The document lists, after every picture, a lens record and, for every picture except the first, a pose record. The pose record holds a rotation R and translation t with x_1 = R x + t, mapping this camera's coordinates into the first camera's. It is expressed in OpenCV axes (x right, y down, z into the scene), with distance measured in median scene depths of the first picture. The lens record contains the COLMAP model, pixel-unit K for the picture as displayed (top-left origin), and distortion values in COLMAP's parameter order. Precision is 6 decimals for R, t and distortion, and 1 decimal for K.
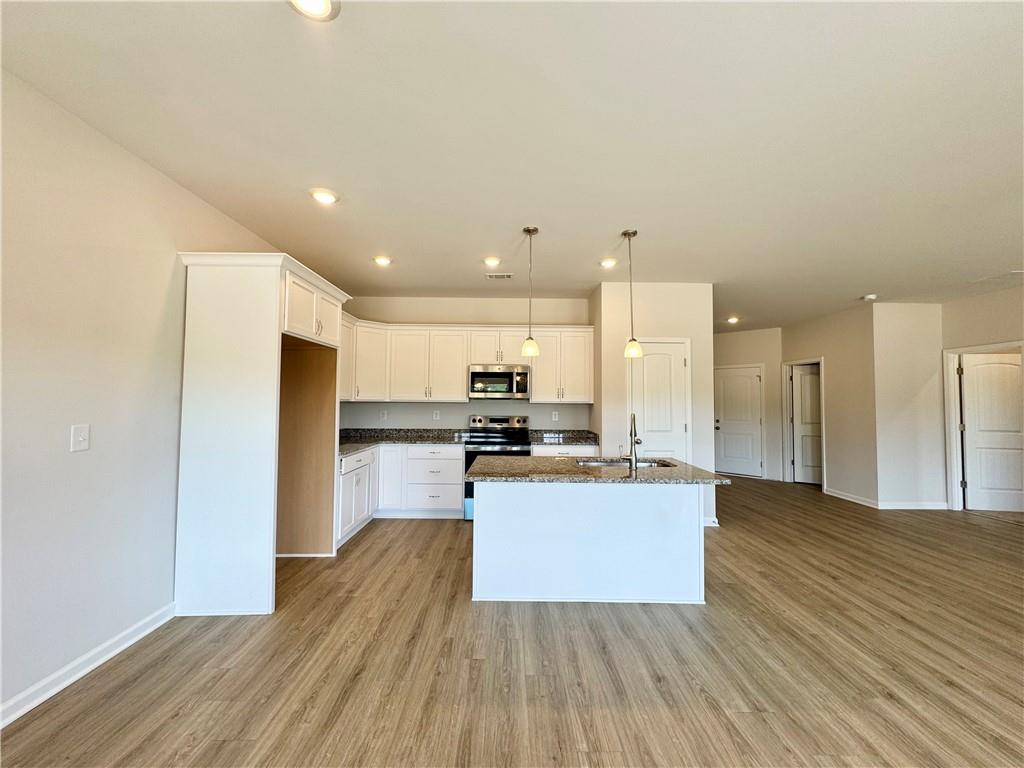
lens RADIAL K [[407.9, 0, 512.7], [0, 407.9, 383.1], [0, 0, 1]] dist [-0.004076, 0.000282]
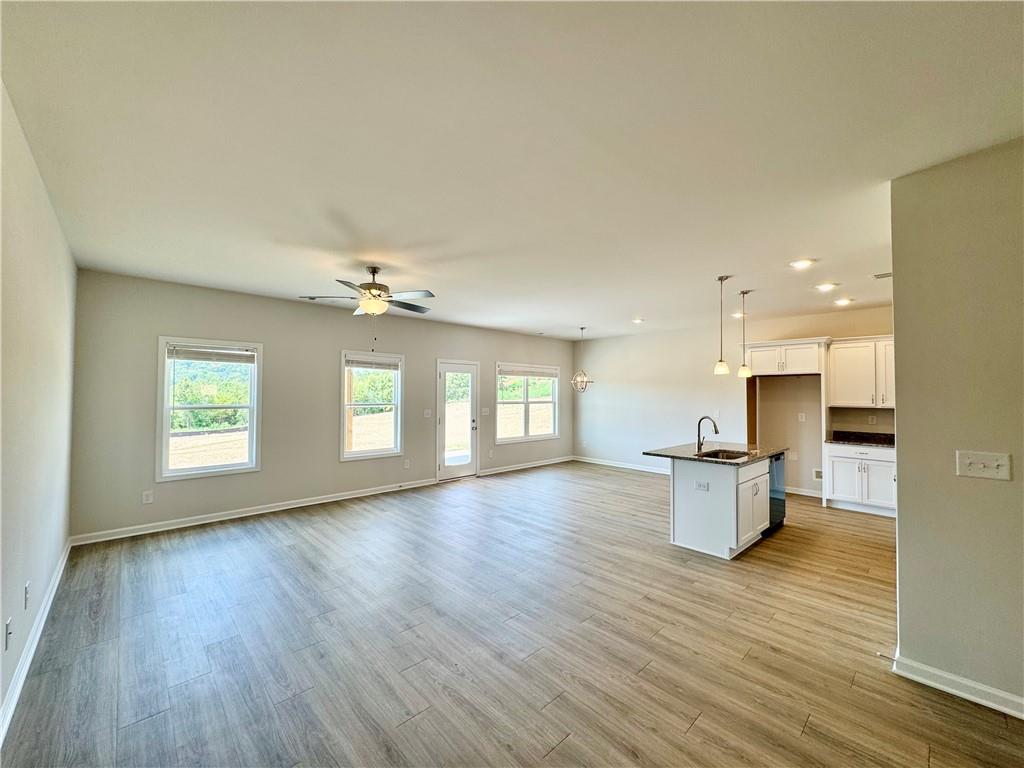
lens RADIAL K [[407.9, 0, 513.7], [0, 407.9, 388.6], [0, 0, 1]] dist [-0.004076, 0.000282]
pose [[-0.728751, -0.019952, -0.684488, 1.532162], [0.020185, 0.998515, -0.050596, 0.031107], [0.684481, -0.050688, -0.727266, 1.369060]]
